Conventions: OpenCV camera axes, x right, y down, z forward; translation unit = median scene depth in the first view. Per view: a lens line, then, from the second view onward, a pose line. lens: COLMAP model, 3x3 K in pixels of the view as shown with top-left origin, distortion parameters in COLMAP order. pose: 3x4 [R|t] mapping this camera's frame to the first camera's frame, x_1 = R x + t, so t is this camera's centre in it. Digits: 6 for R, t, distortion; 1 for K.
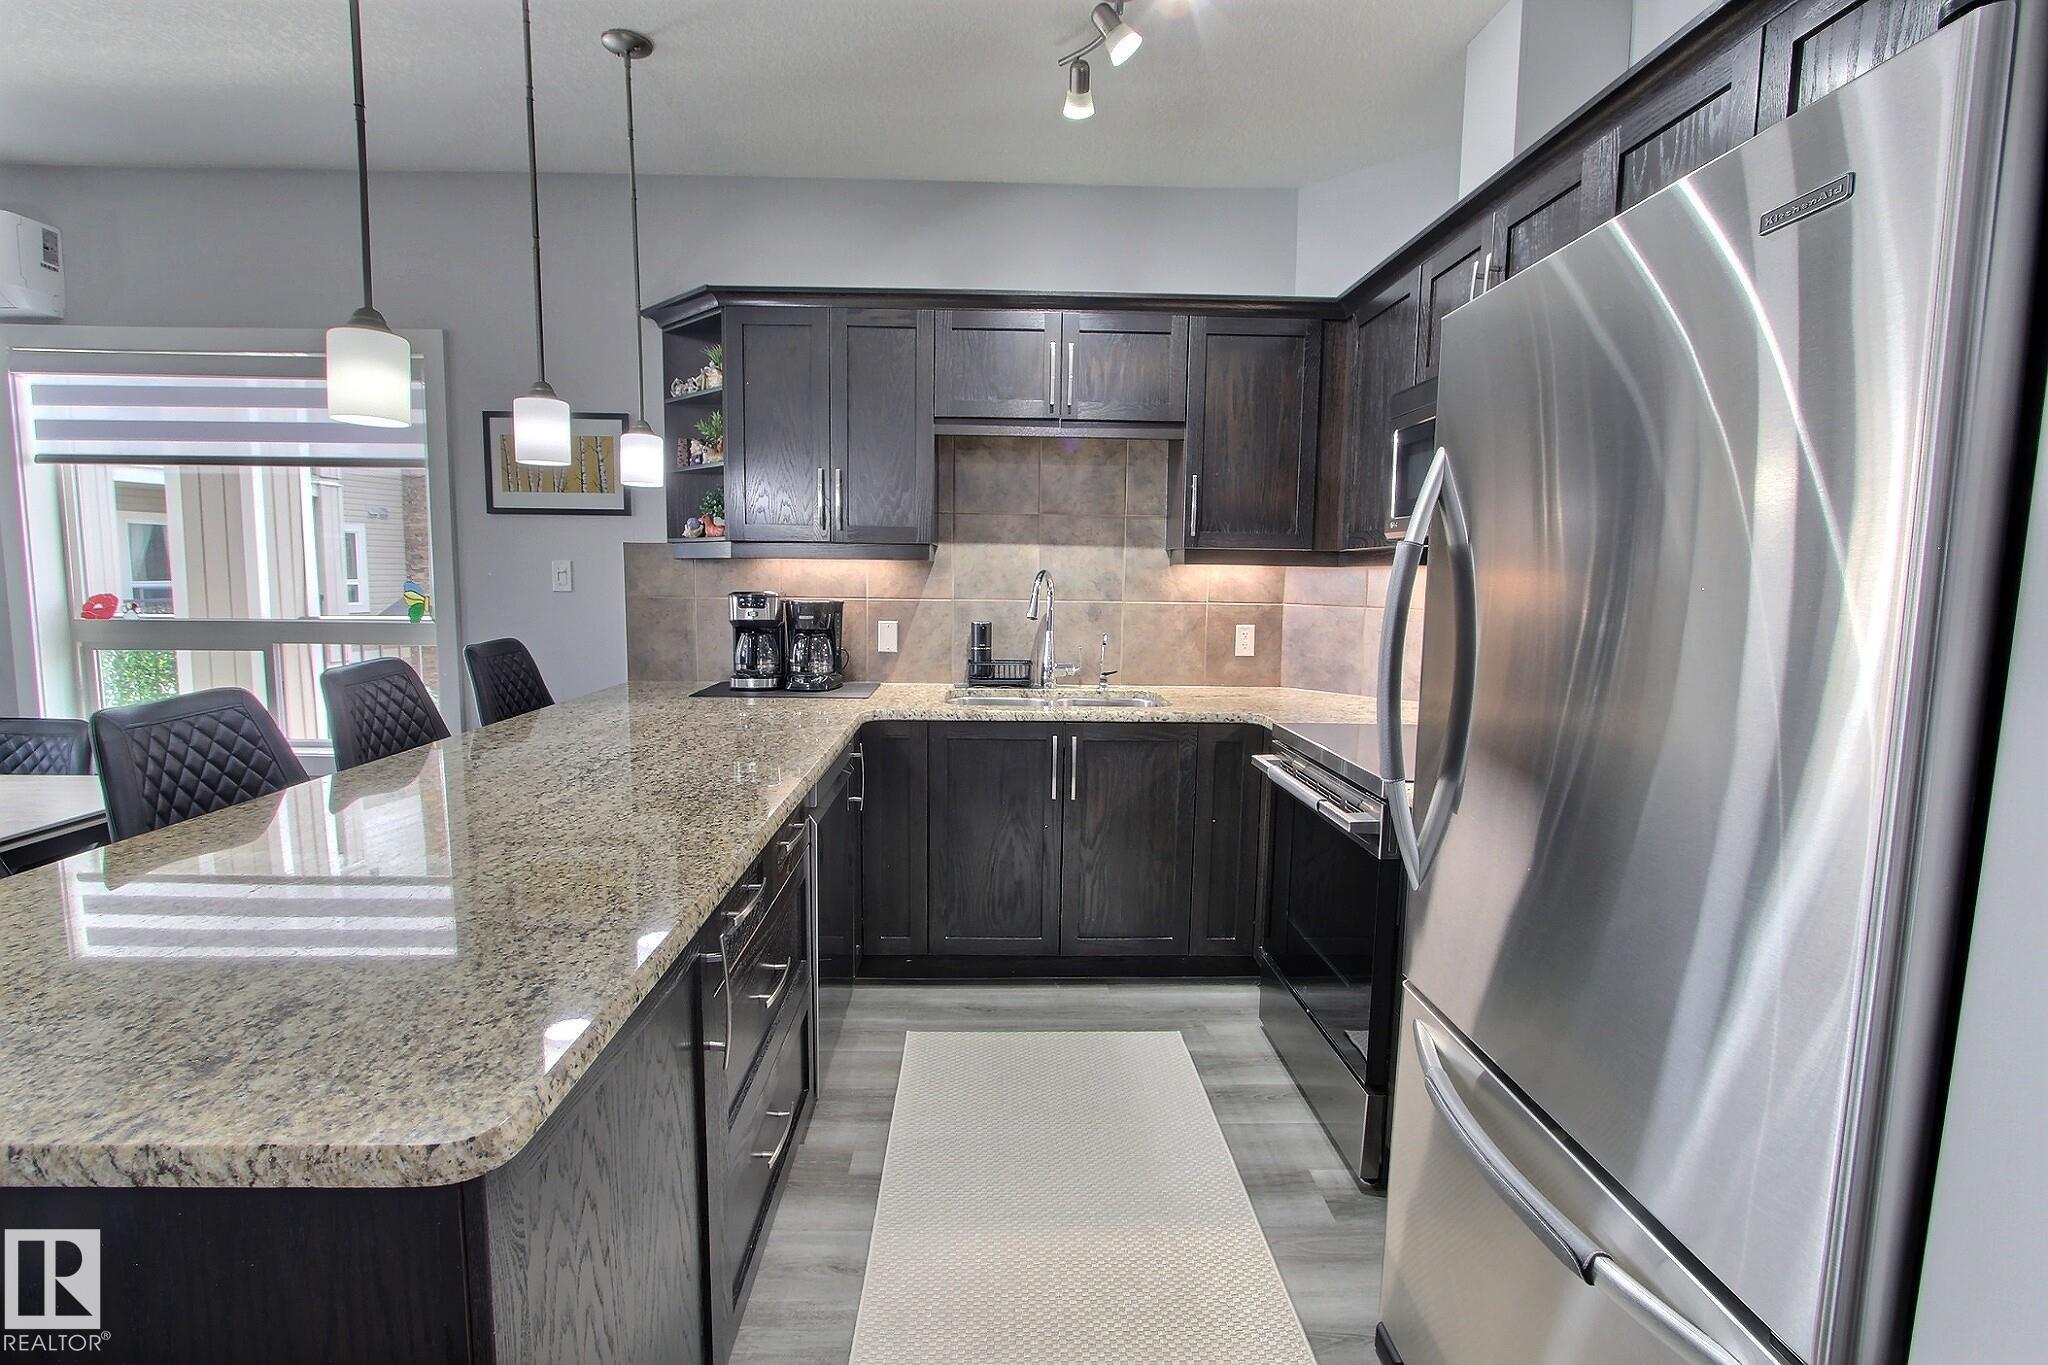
lens RADIAL K [[941.1, 0, 1012.5], [0, 941.1, 677.6], [0, 0, 1]] dist [-0.018534, 0.003207]
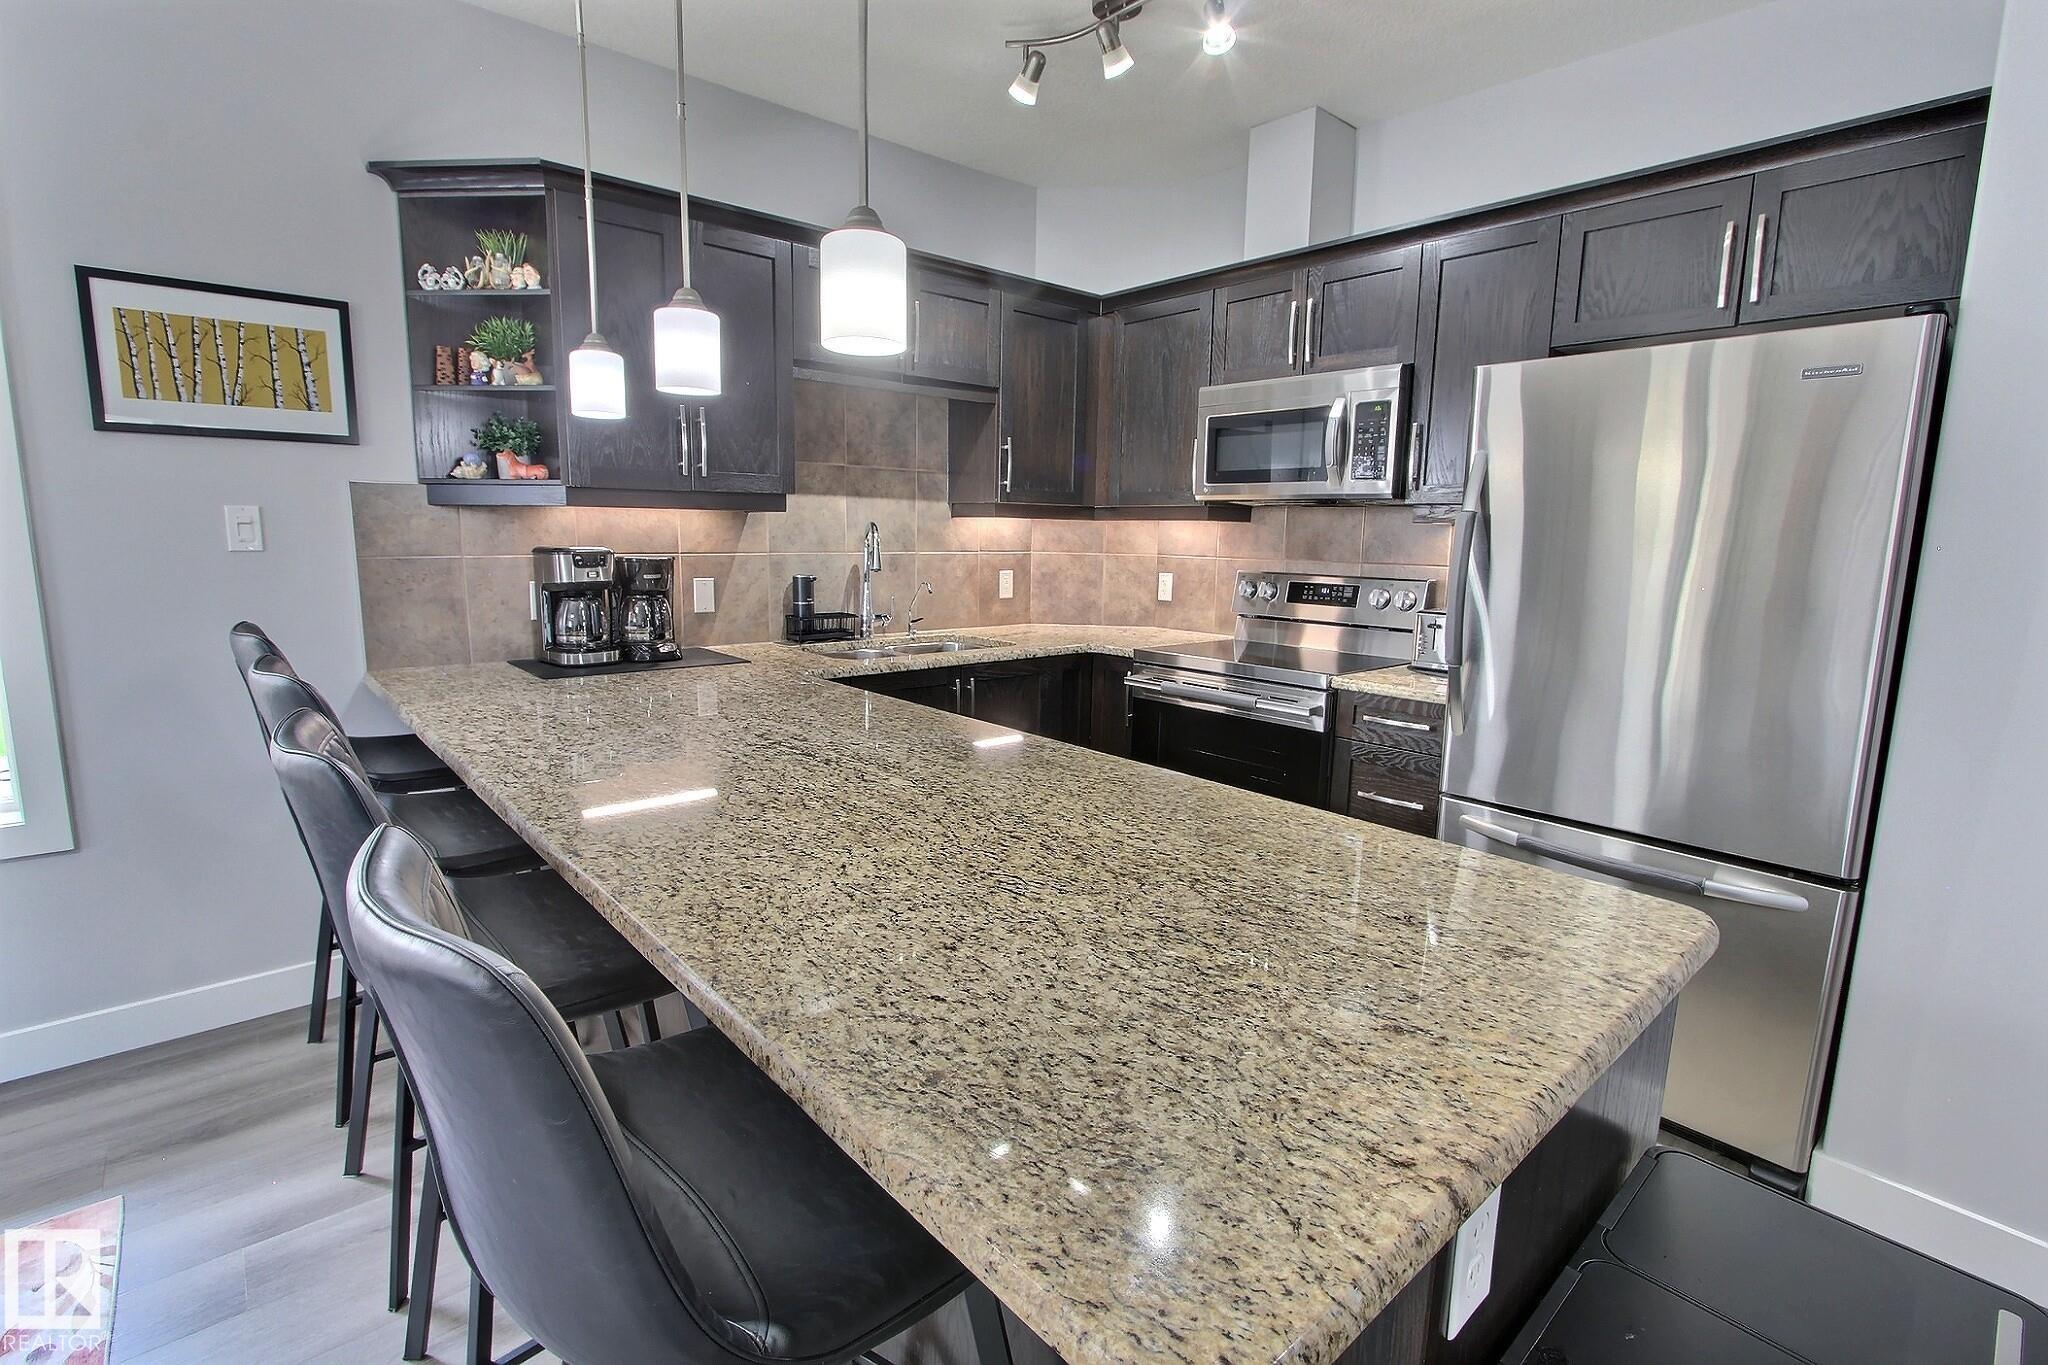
lens RADIAL K [[941.1, 0, 1011.3], [0, 941.1, 680.8], [0, 0, 1]] dist [-0.018534, 0.003207]
pose [[0.774006, -0.101764, 0.624947, -0.503850], [0.064378, 0.994533, 0.082214, -0.017736], [-0.629897, -0.023401, 0.776326, 0.115568]]
